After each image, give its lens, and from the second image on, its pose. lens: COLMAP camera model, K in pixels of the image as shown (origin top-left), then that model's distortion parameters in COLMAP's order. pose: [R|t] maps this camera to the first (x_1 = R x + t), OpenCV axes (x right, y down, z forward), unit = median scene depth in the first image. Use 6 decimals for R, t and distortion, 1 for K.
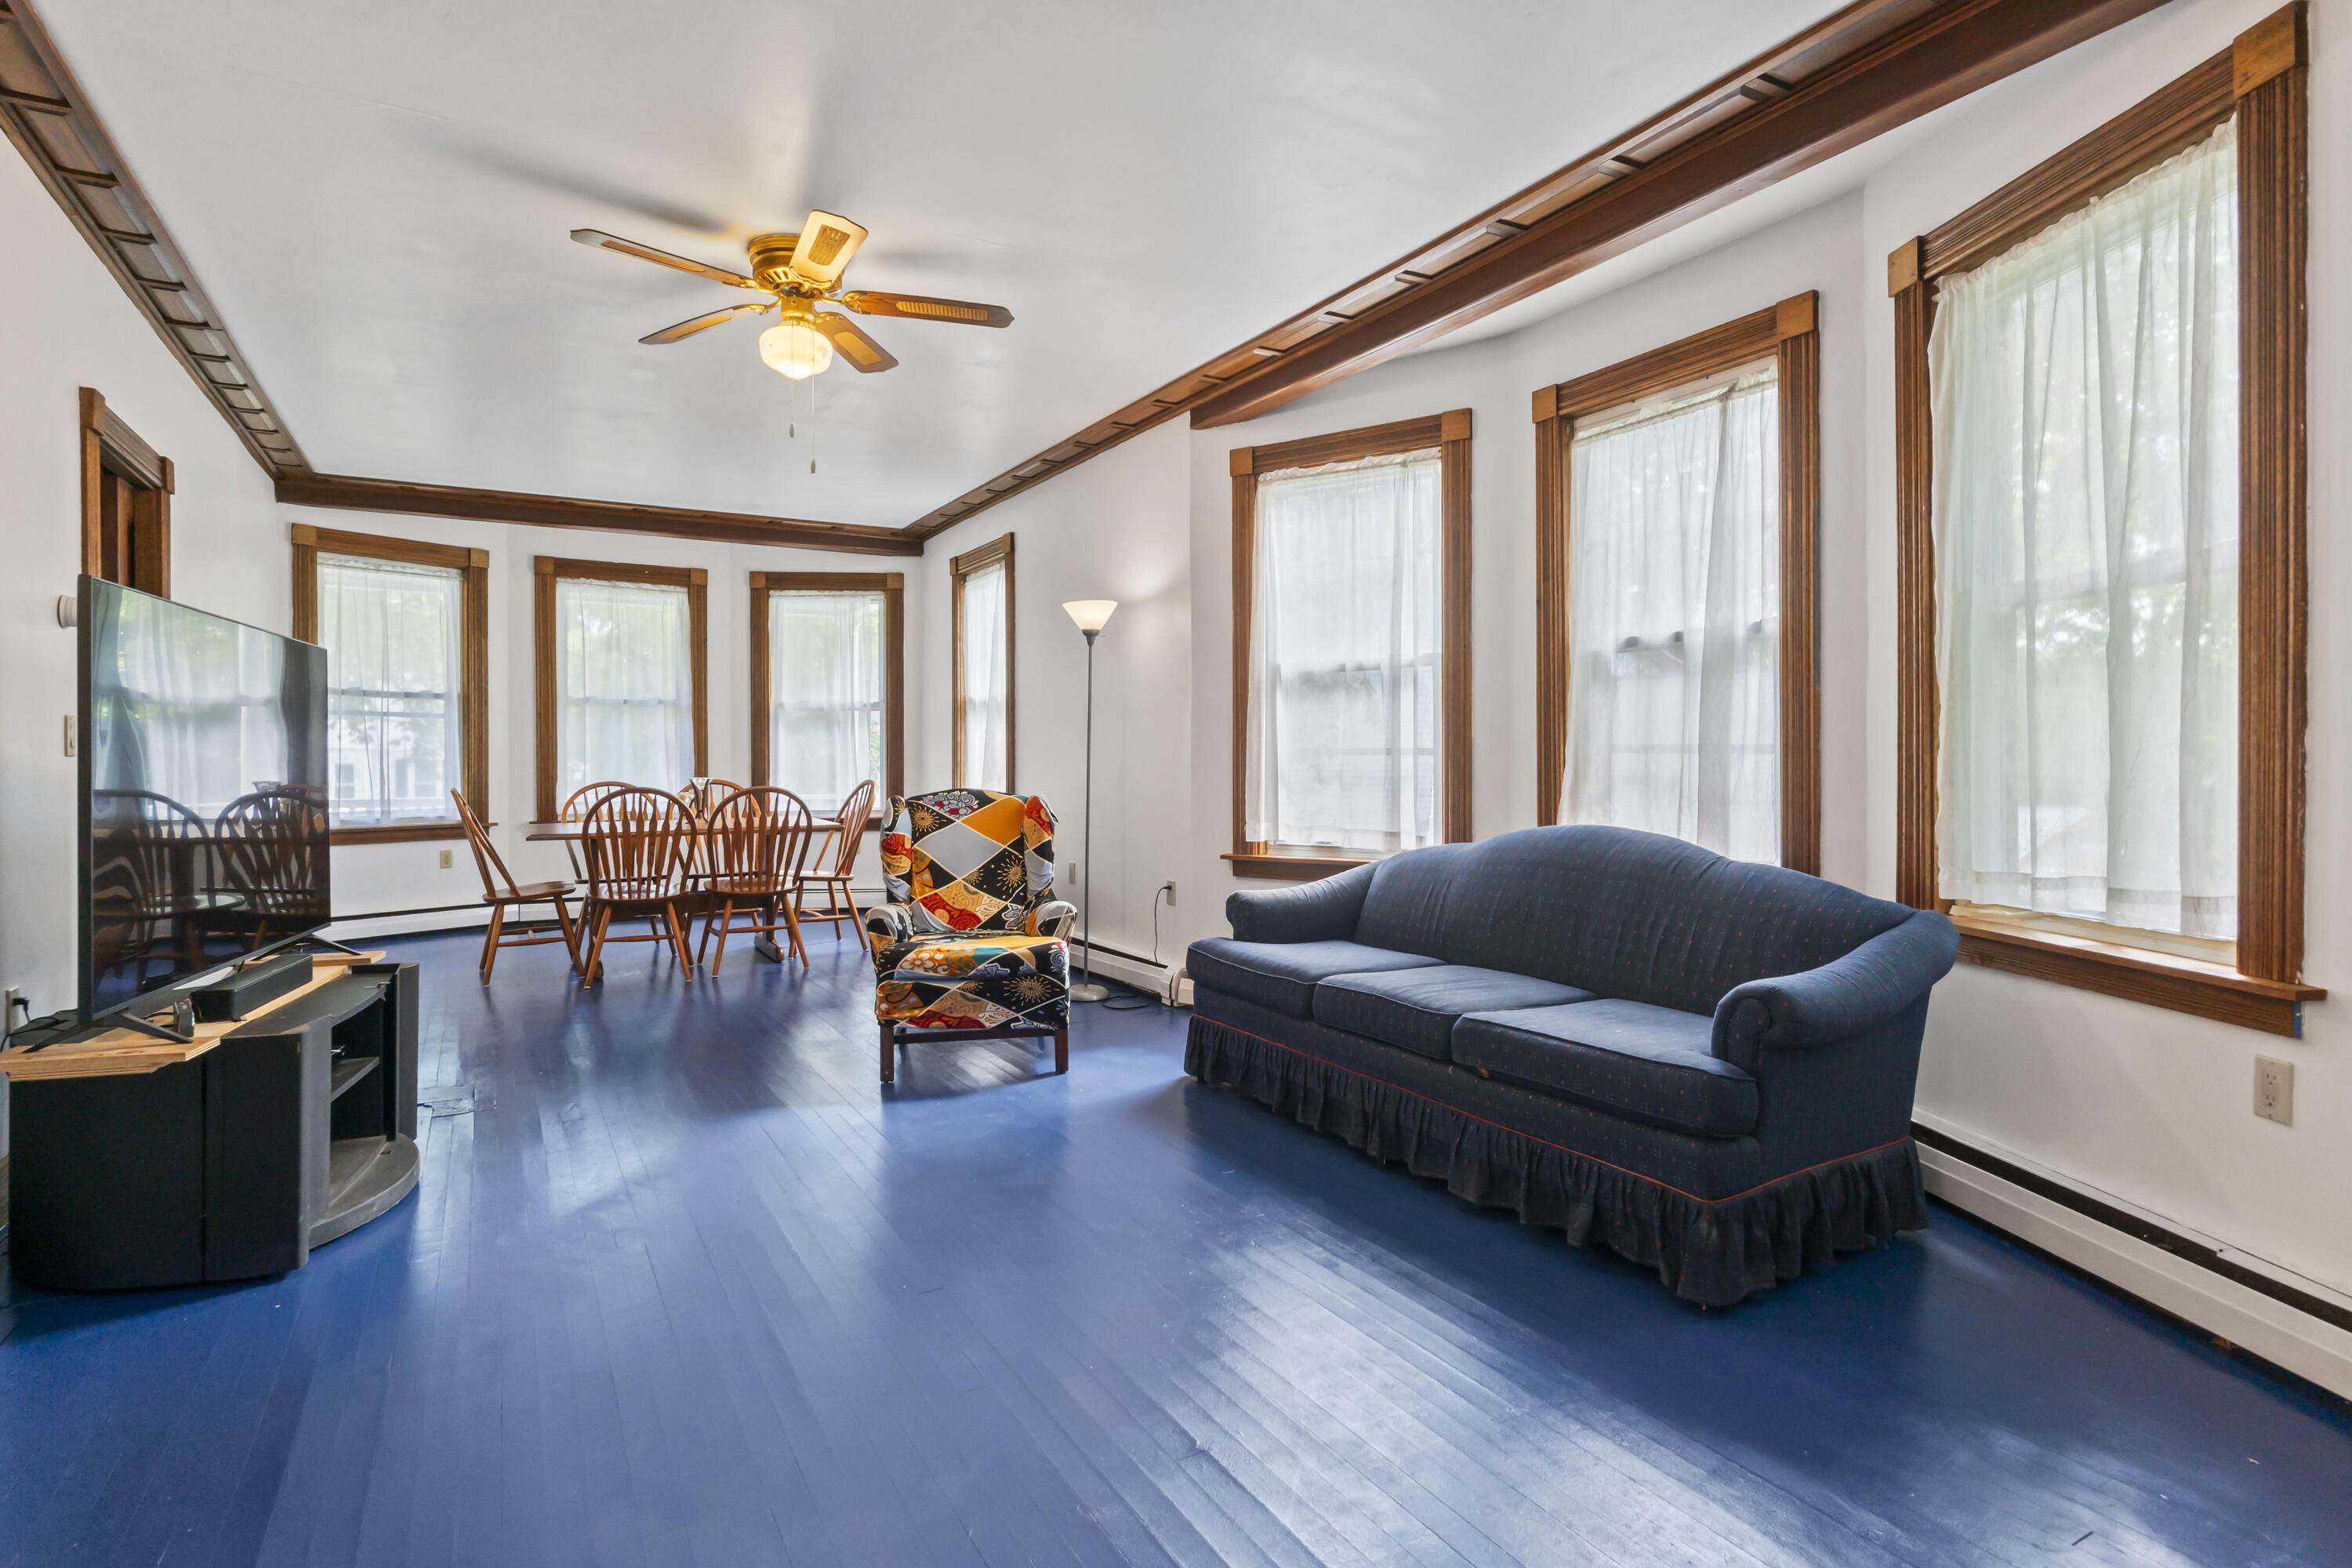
lens RADIAL K [[1187.4, 0, 1180.7], [0, 1187.4, 753.9], [0, 0, 1]] dist [0.000835, 0.000111]
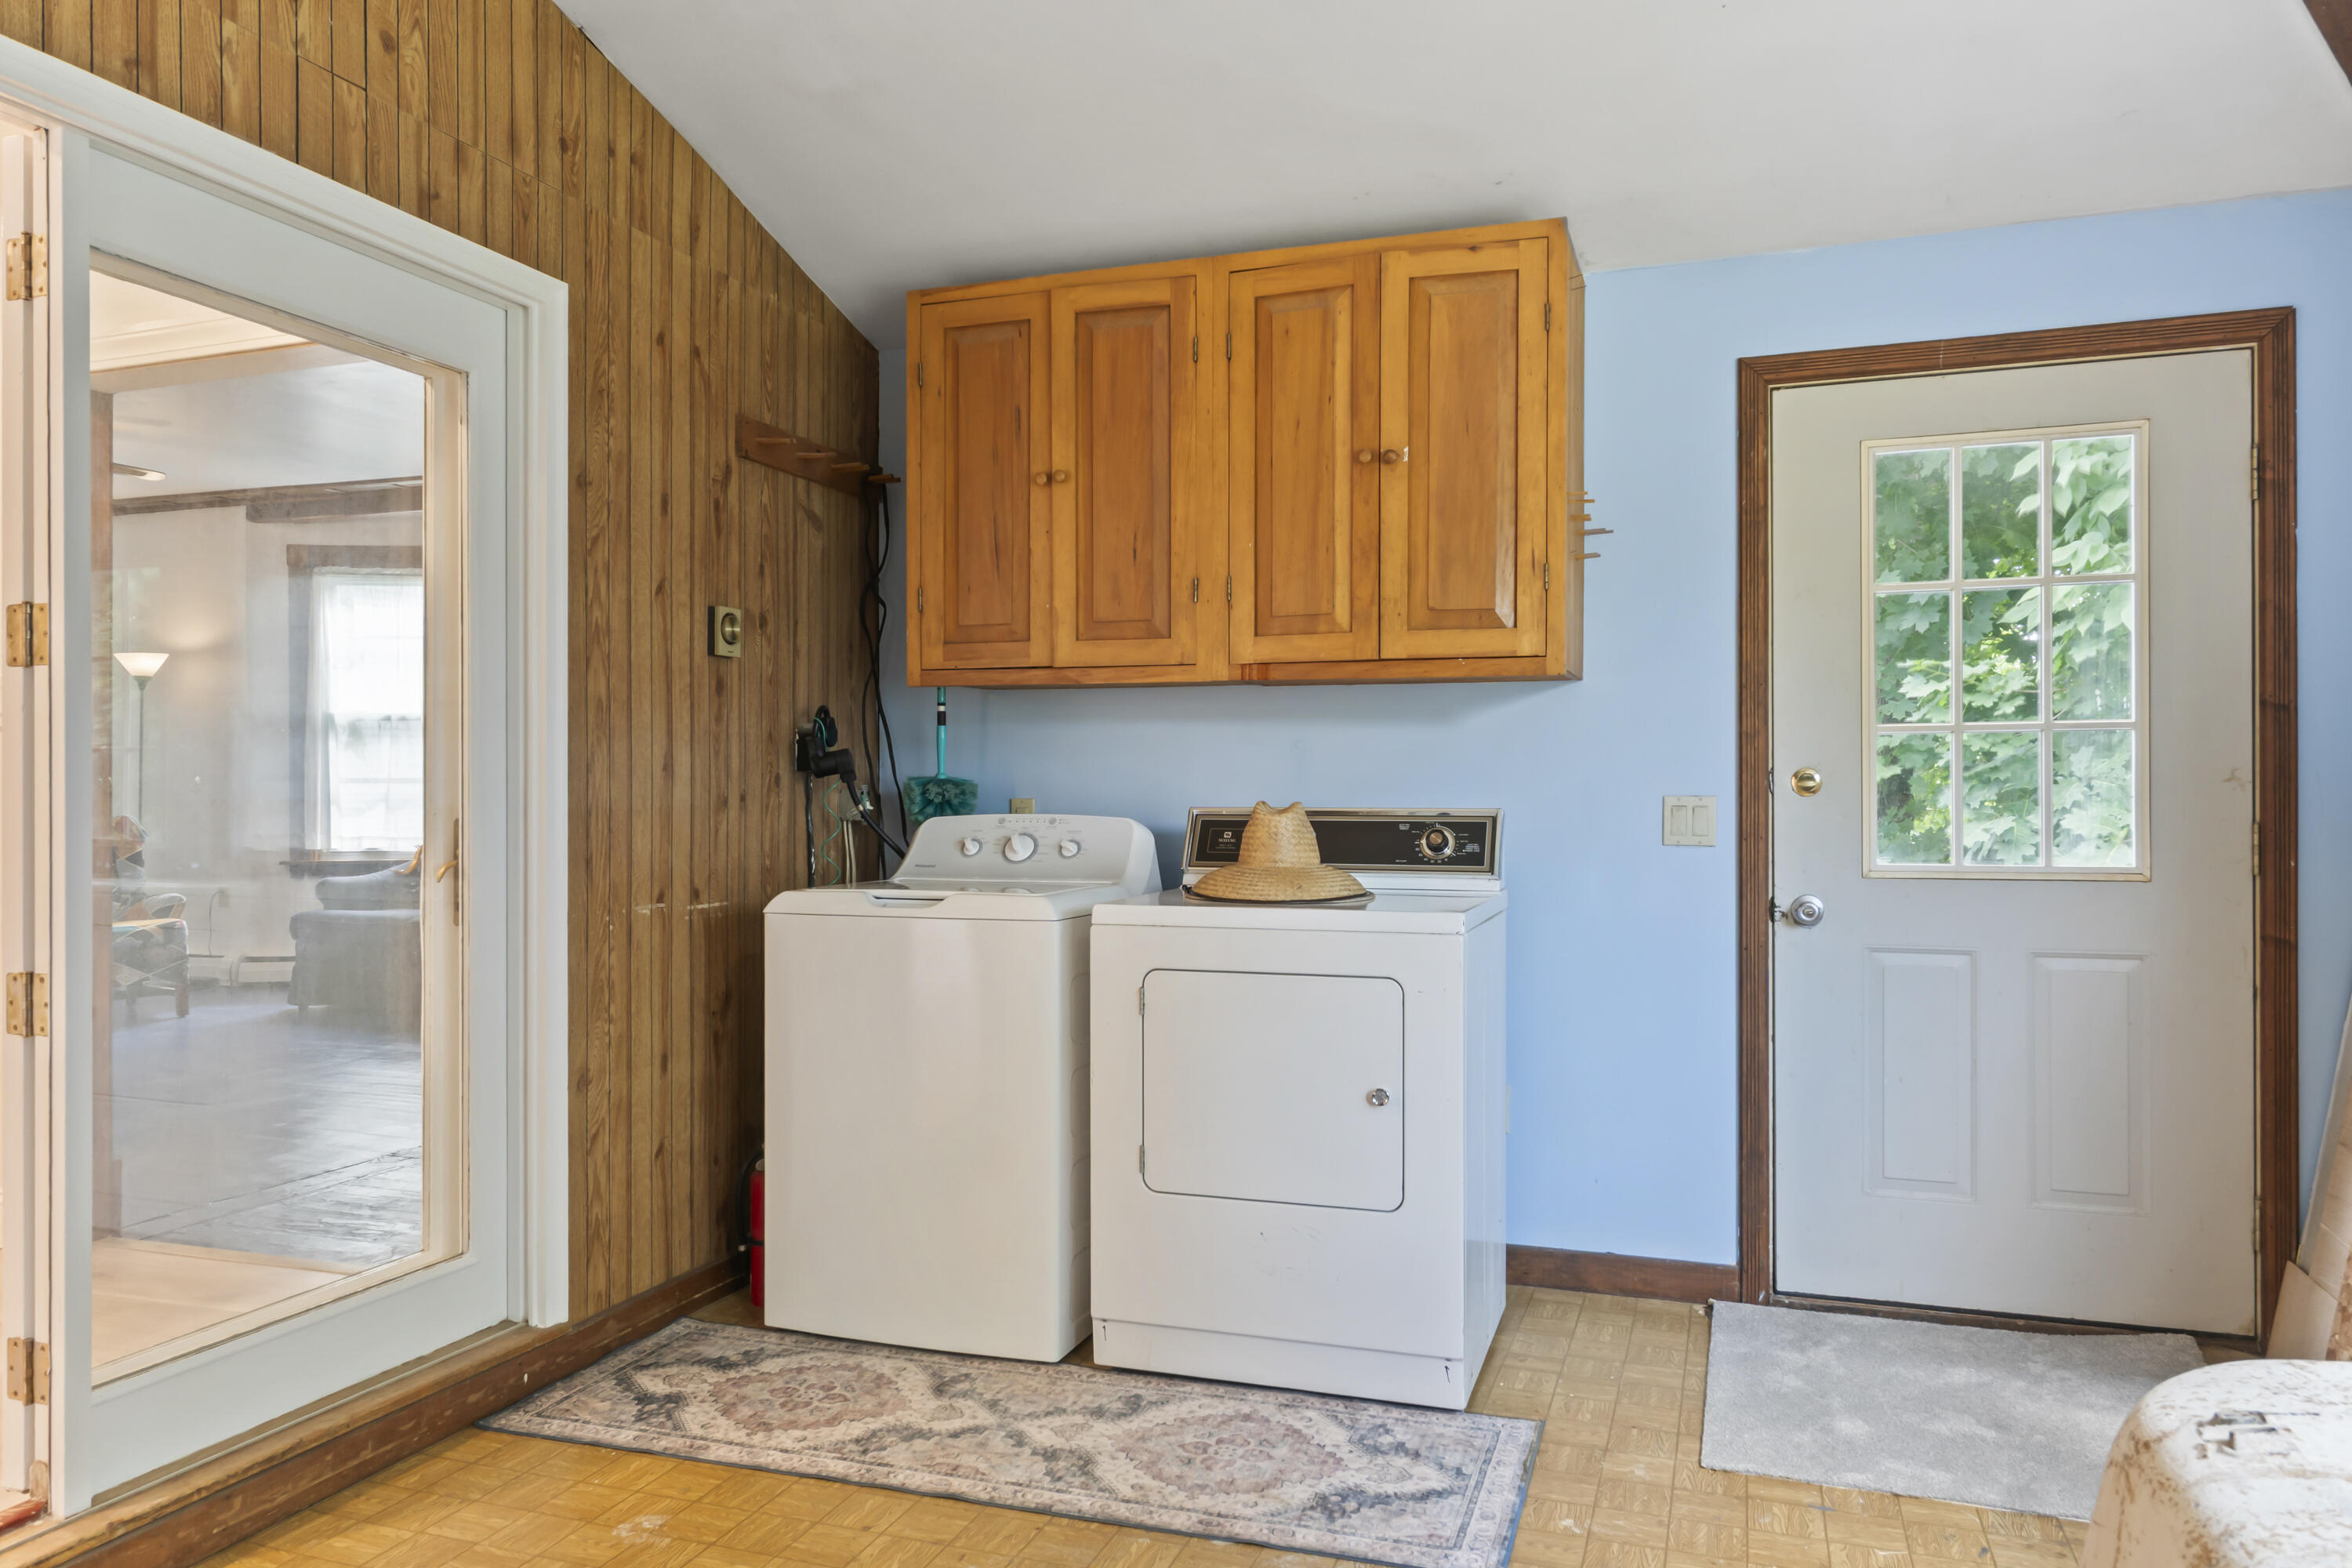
lens RADIAL K [[1618.0, 0, 1176.0], [0, 1618.0, 784.0], [0, 0, 1]] dist [0.006401, 0.001938]
pose [[0.754167, -0.000848, 0.656682, -0.388826], [0.004775, 0.999980, -0.004193, 0.014446], [-0.656665, 0.006298, 0.754156, -0.956211]]
